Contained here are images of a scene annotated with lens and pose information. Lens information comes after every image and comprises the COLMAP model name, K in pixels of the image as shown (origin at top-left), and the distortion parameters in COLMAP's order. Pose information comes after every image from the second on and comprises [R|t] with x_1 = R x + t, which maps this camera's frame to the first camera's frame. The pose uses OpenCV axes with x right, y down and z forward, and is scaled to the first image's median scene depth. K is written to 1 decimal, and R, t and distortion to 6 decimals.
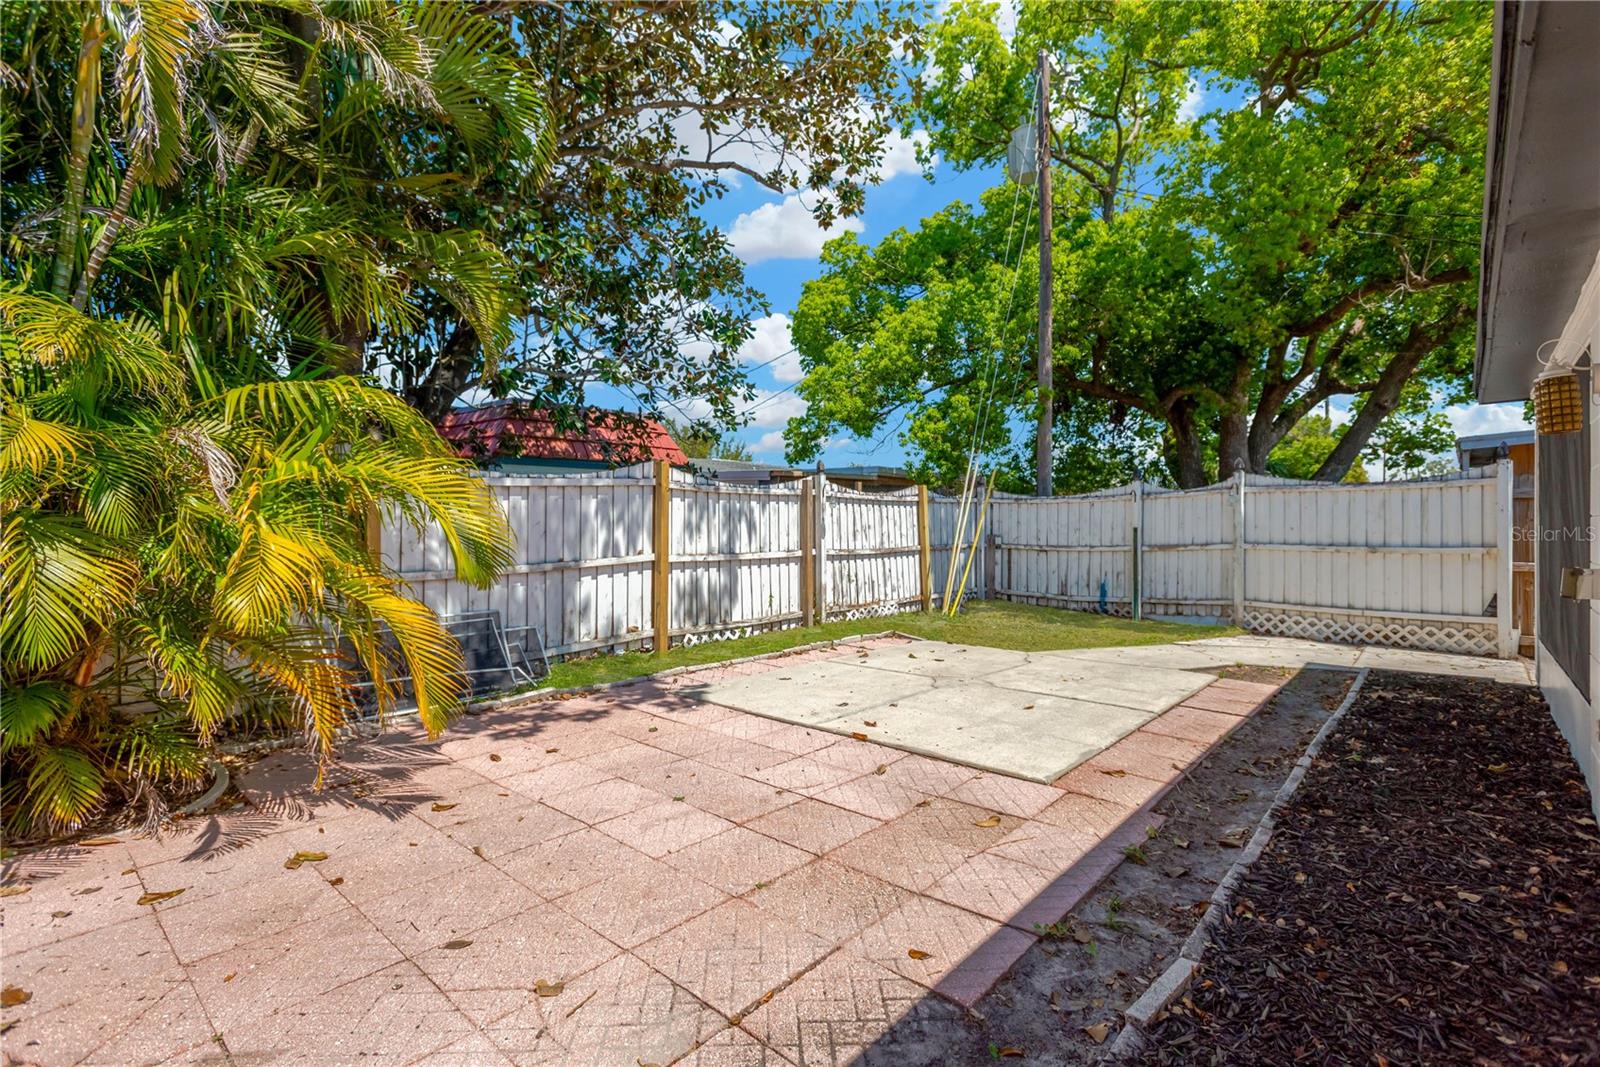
lens RADIAL K [[755.3, 0, 793.9], [0, 755.3, 522.4], [0, 0, 1]] dist [0.026744, -0.010453]
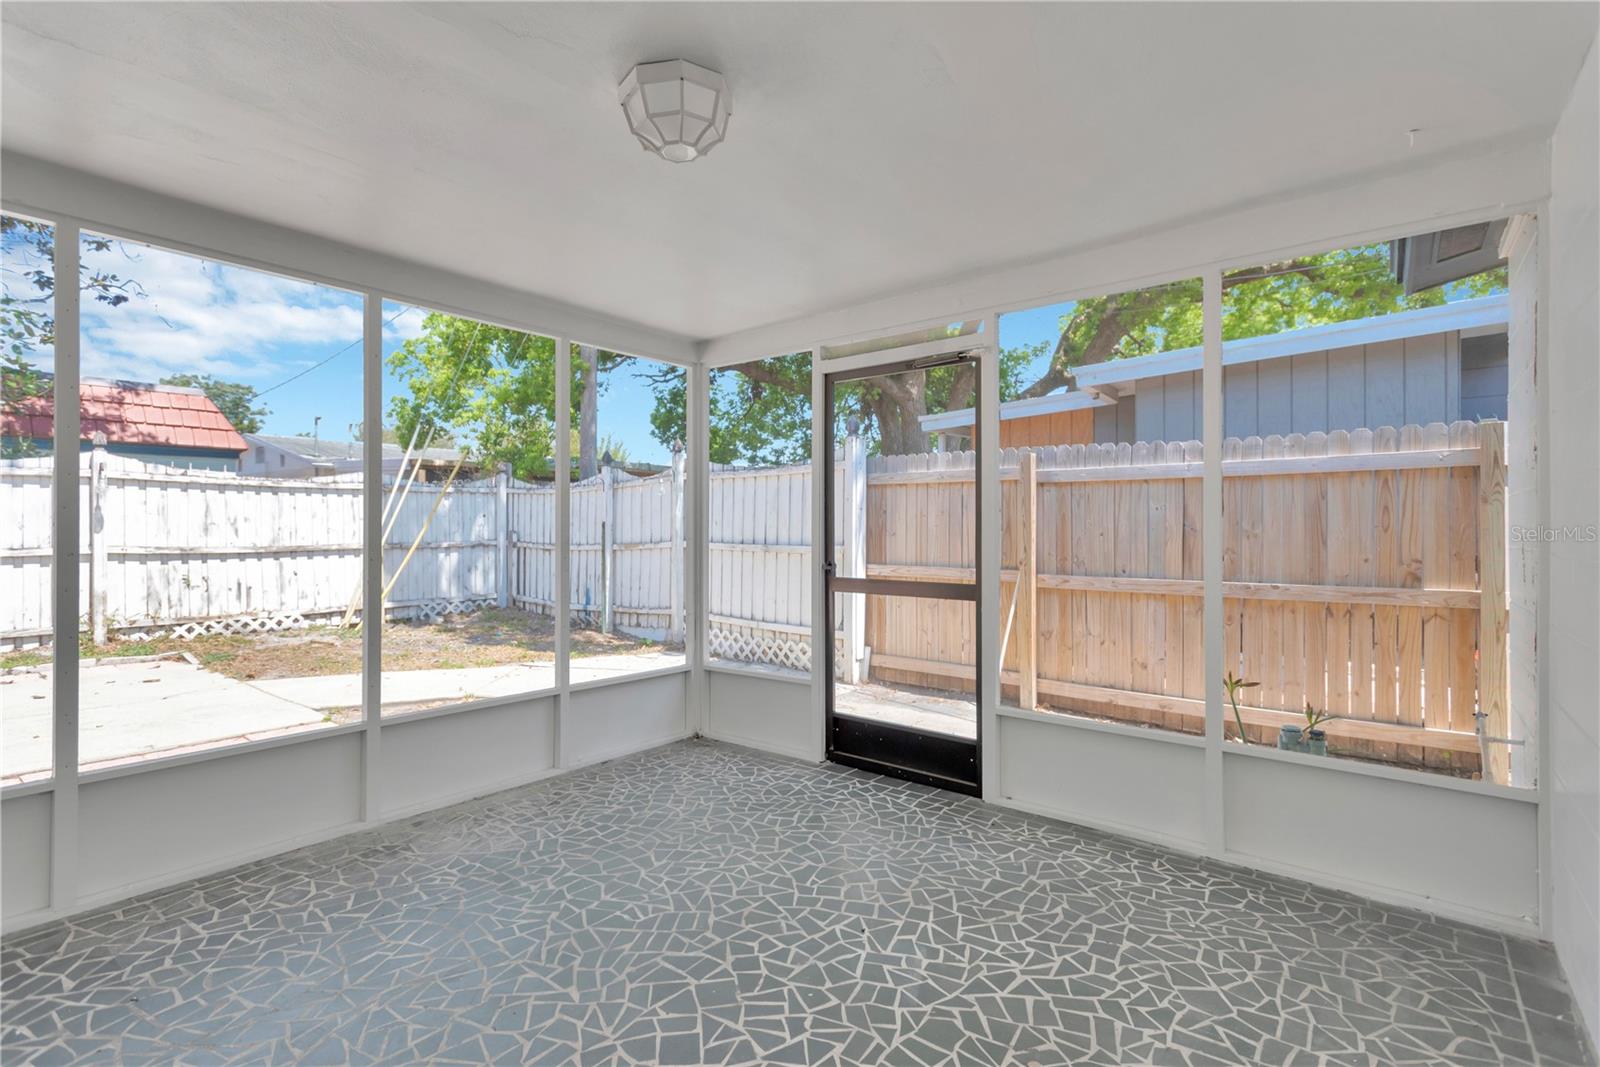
lens RADIAL K [[750.2, 0, 805.8], [0, 750.2, 532.5], [0, 0, 1]] dist [0.026286, -0.010356]
pose [[0.998744, 0.003683, 0.049962, 0.640392], [-0.004231, 0.999932, 0.010854, 0.008603], [-0.049918, -0.011052, 0.998692, 0.165594]]
